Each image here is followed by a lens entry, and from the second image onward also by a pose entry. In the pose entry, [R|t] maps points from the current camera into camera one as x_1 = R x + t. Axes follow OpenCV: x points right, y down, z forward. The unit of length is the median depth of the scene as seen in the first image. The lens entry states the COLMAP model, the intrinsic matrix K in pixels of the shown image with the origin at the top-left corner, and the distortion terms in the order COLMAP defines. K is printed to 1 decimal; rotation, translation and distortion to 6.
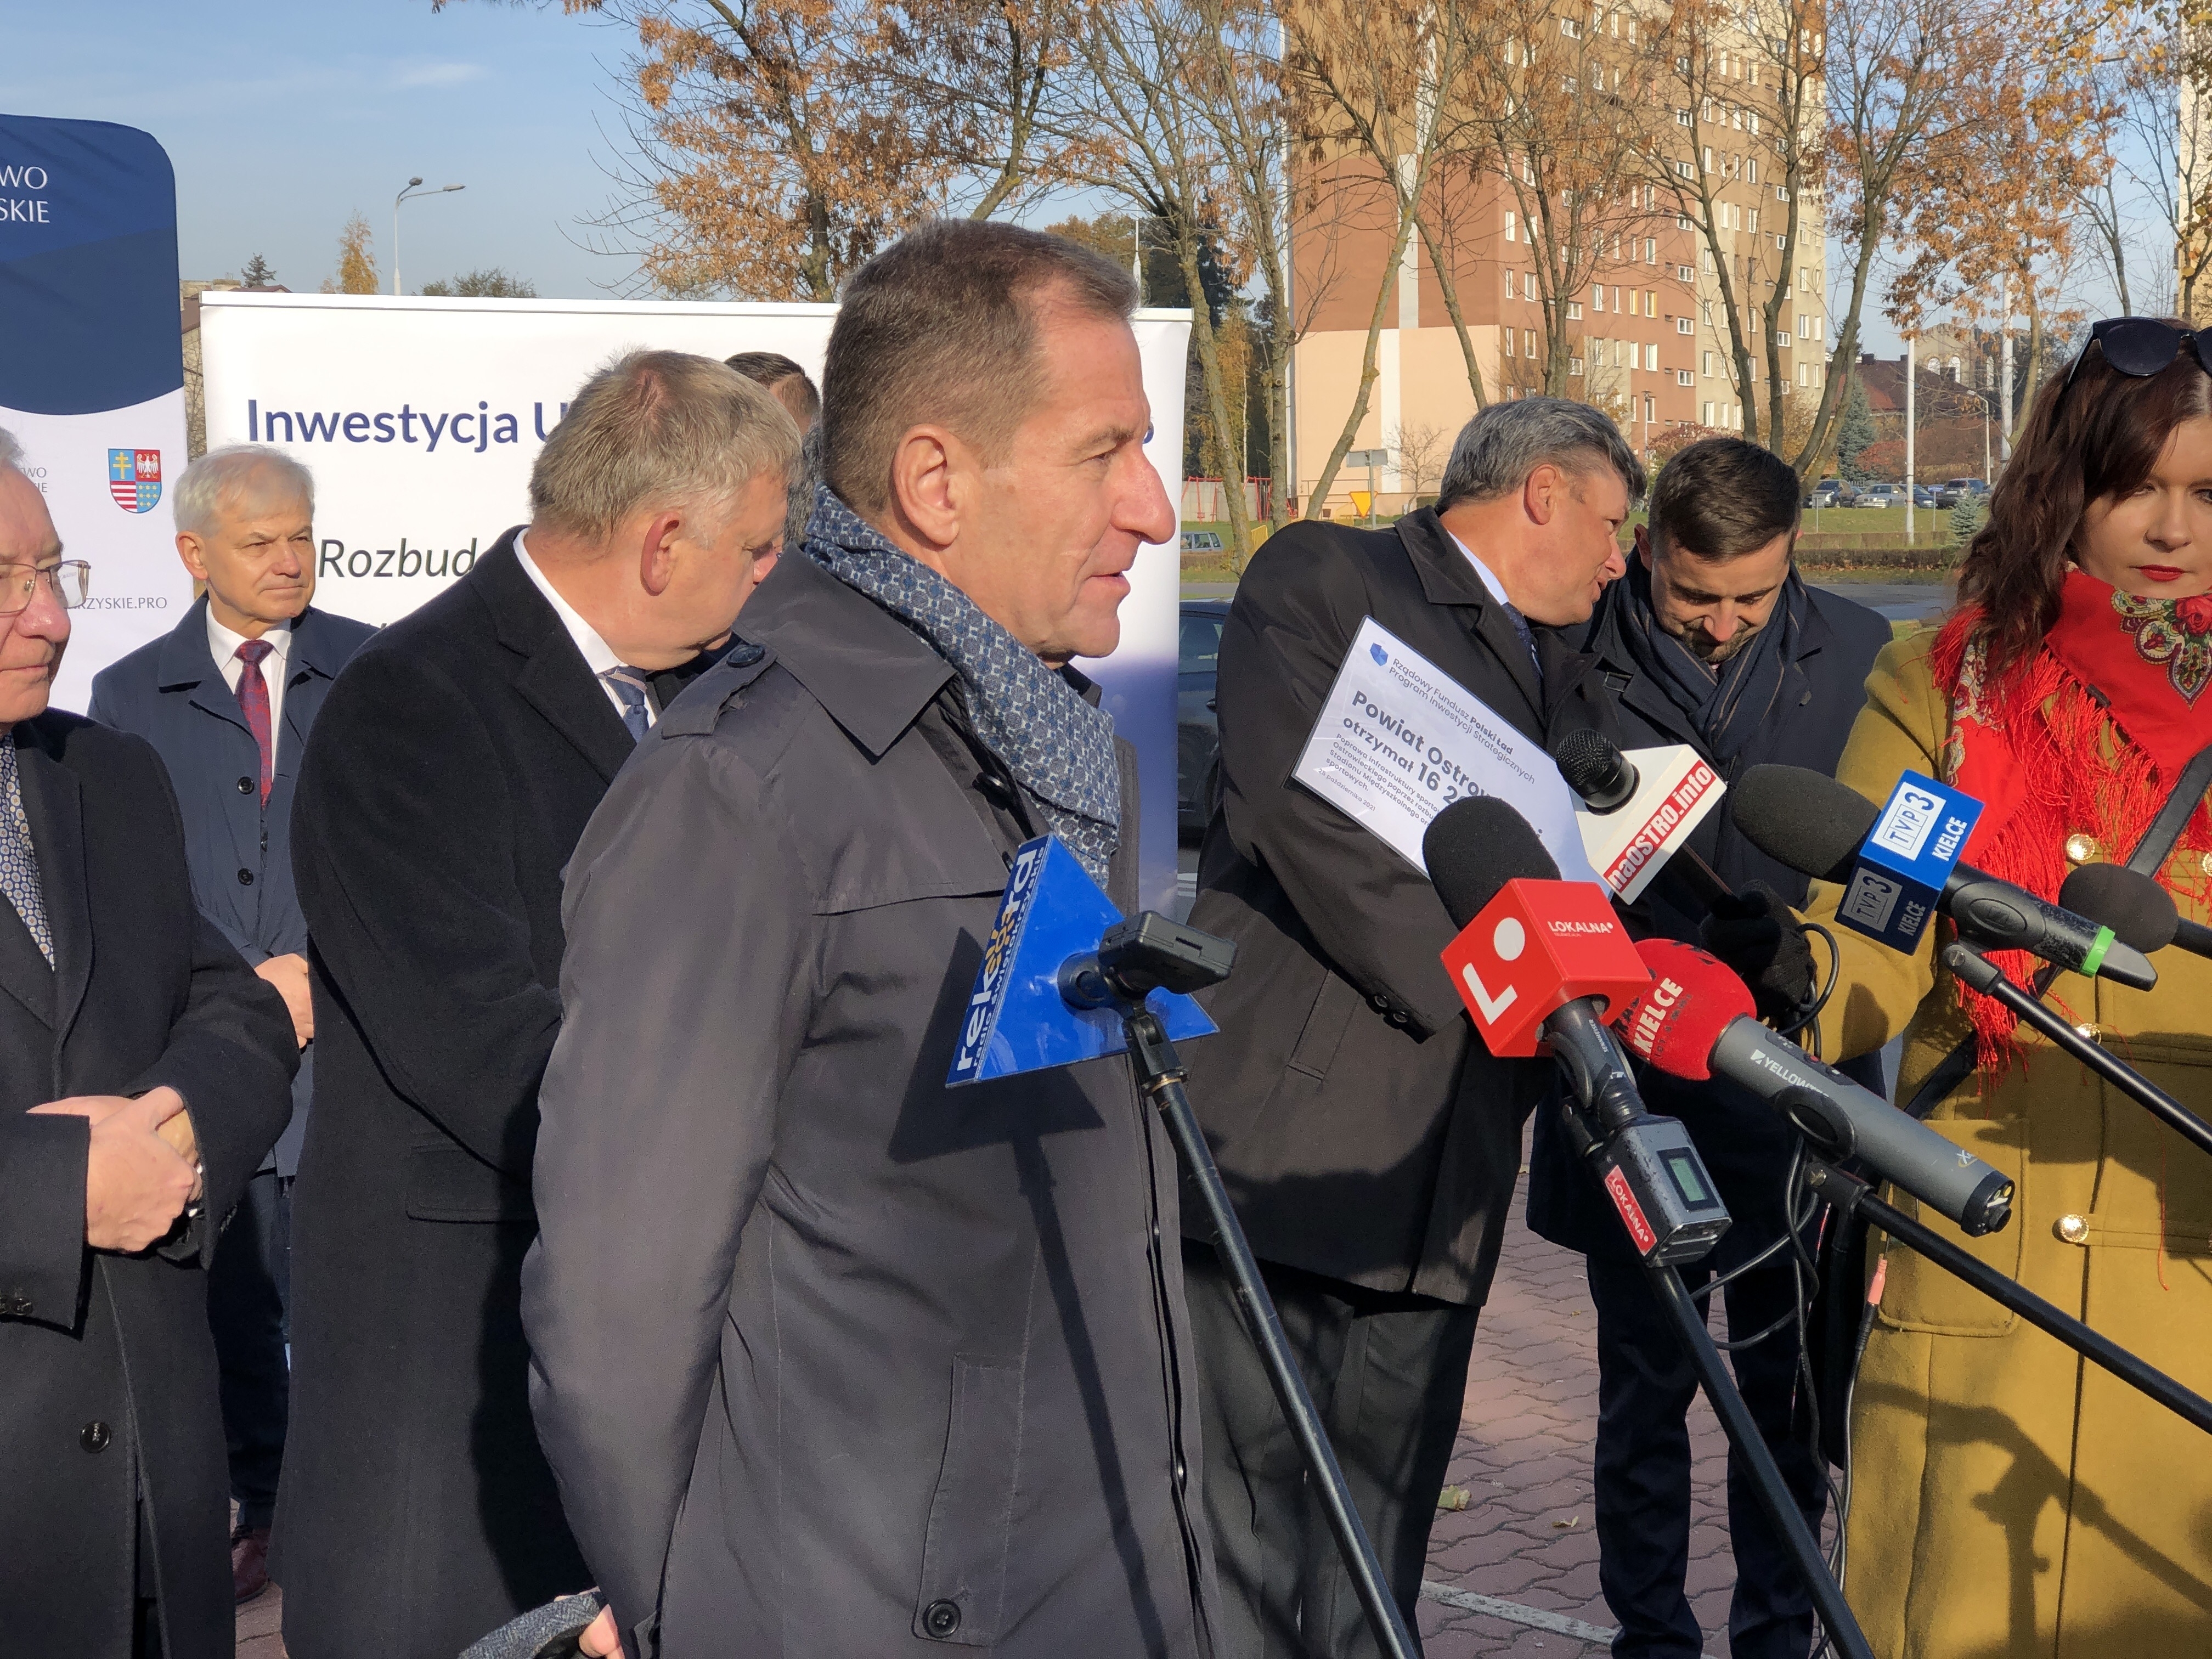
lens RADIAL K [[3610.5, 0, 1086.9], [0, 3610.5, 833.8], [0, 0, 1]] dist [0.053756, 0.000000]
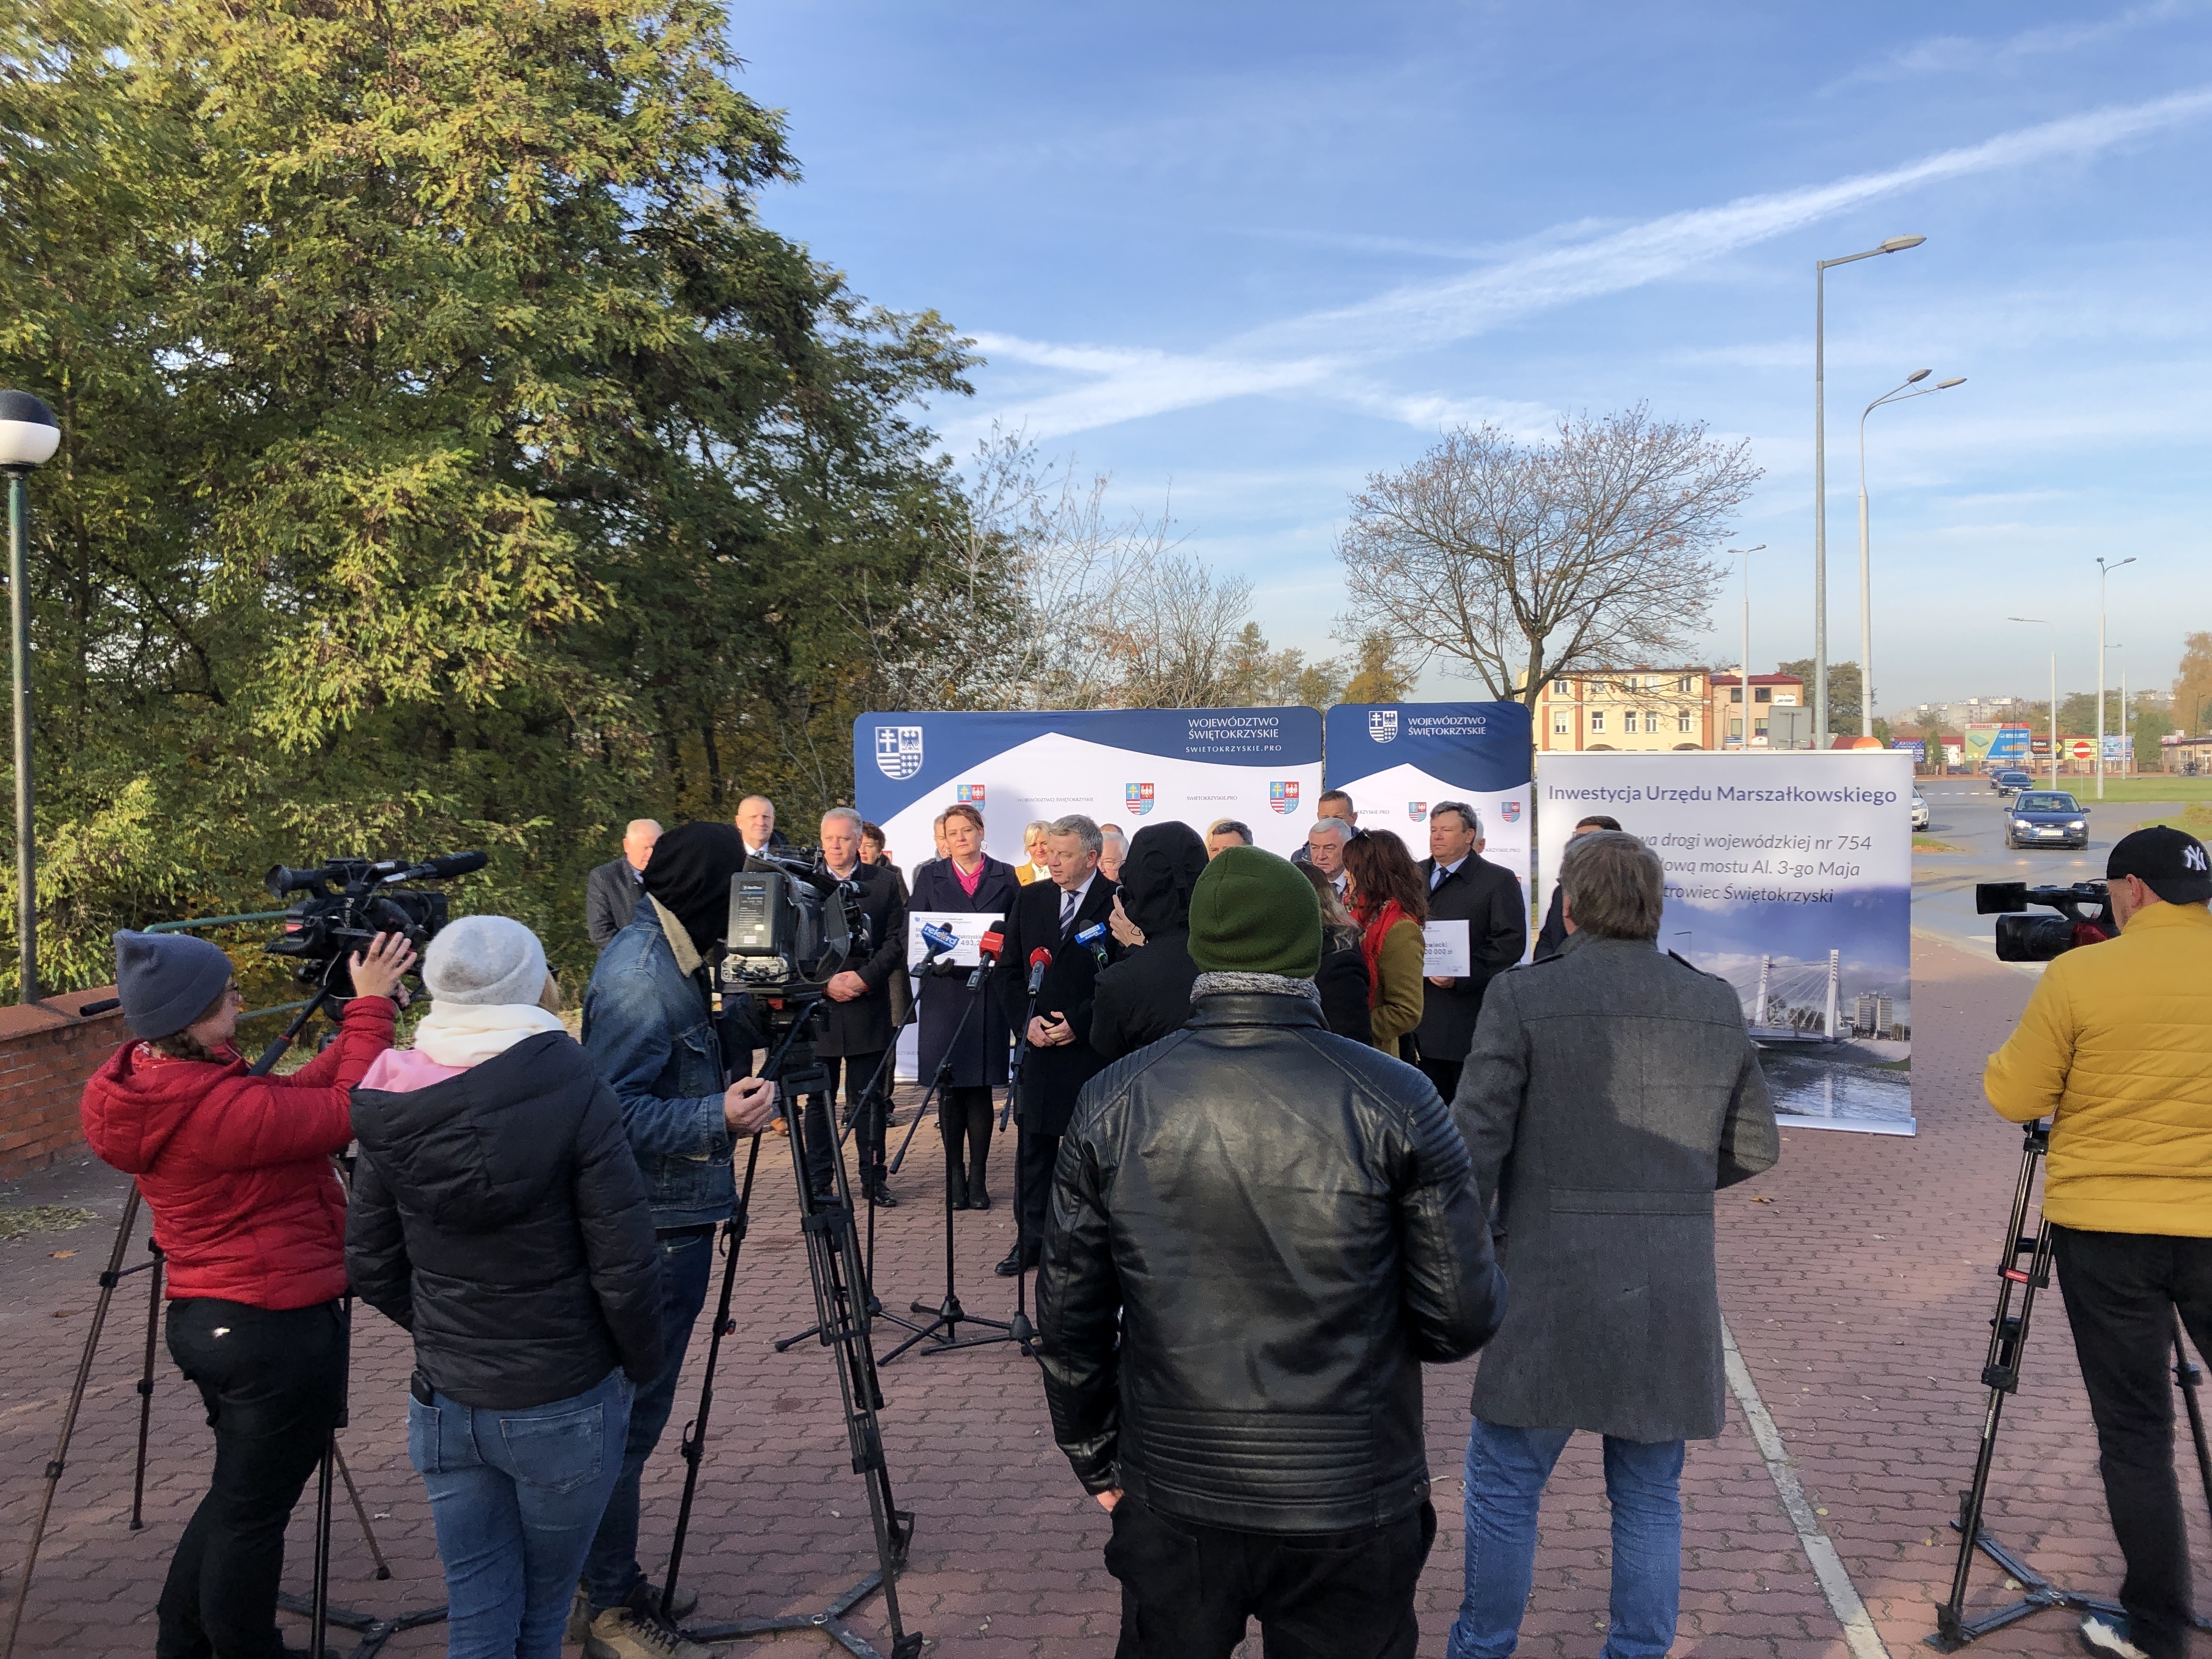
lens RADIAL K [[1794.3, 0, 1067.4], [0, 1794.3, 791.5], [0, 0, 1]] dist [0.024097, -0.015005]
pose [[0.534857, 0.012386, -0.844852, 0.183102], [-0.063560, 0.997649, -0.025612, -0.010605], [0.842549, 0.067397, 0.534387, -0.037152]]
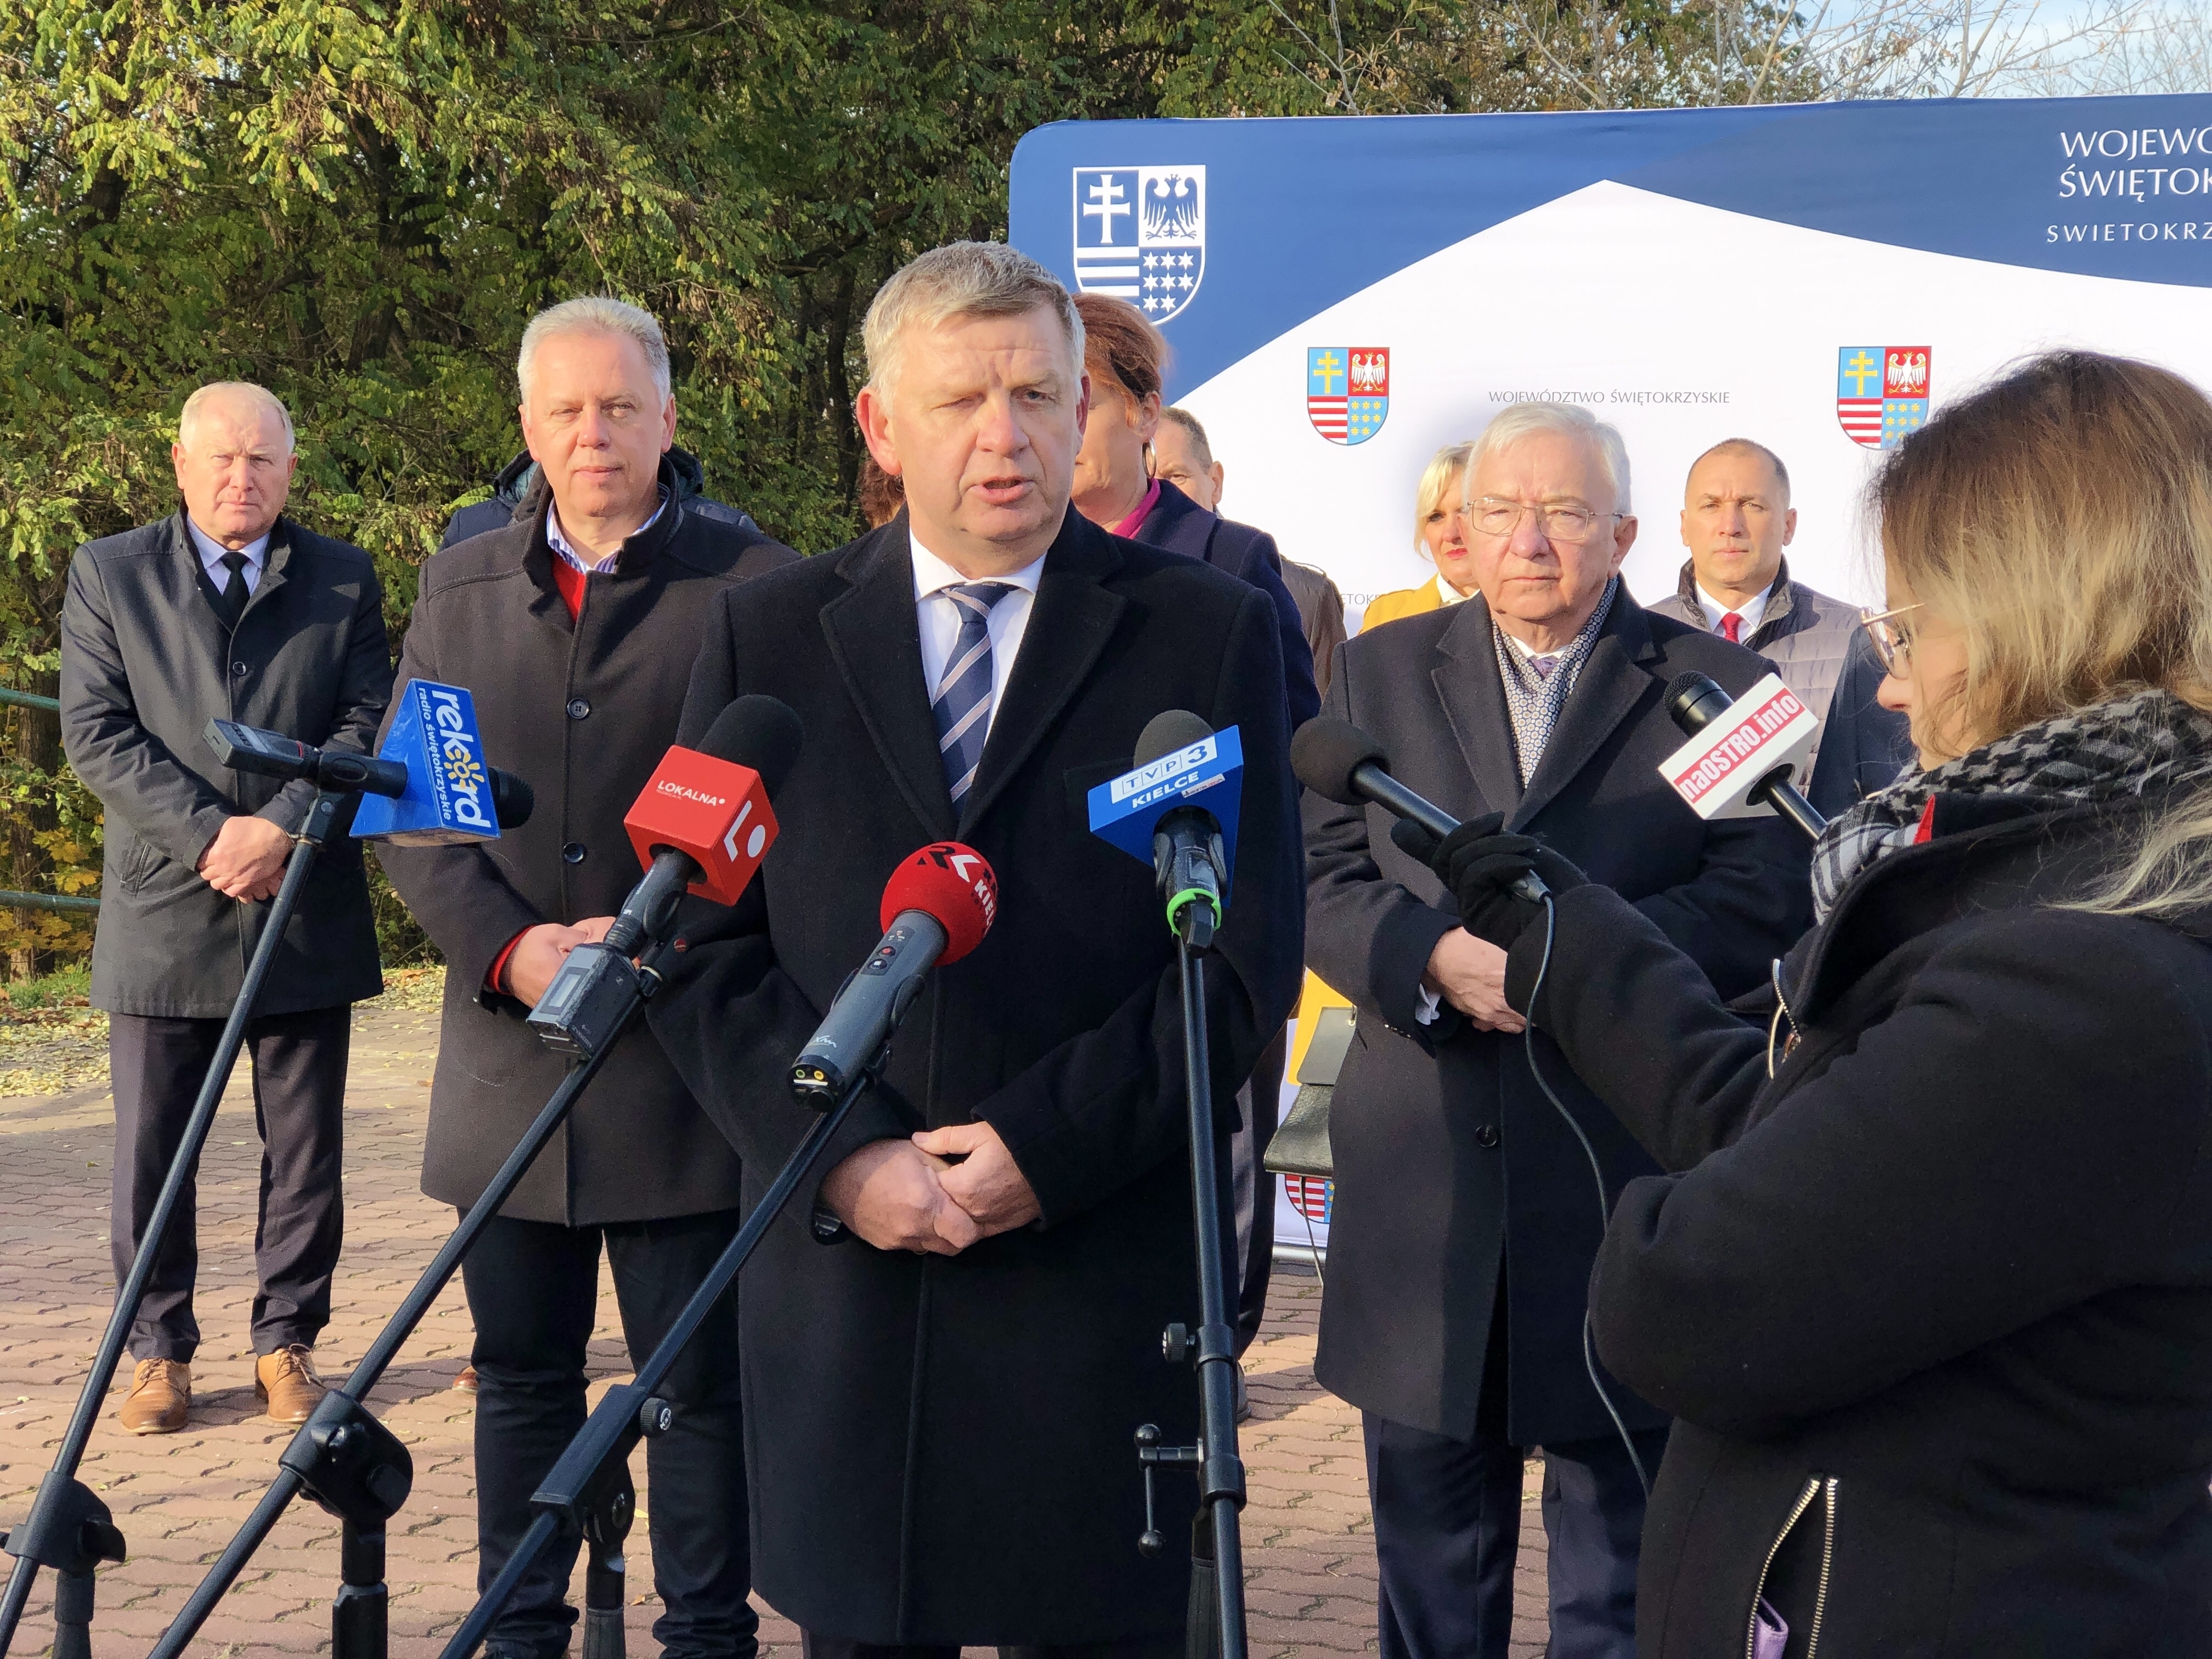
lens RADIAL K [[3610.5, 0, 1072.7], [0, 3610.5, 809.5], [0, 0, 1]] dist [0.053756, 0.000000]
pose [[0.321433, 0.095415, -0.942113, 0.086335], [-0.096230, 0.993051, 0.067742, -0.004491], [0.942030, 0.068885, 0.328381, 0.046613]]
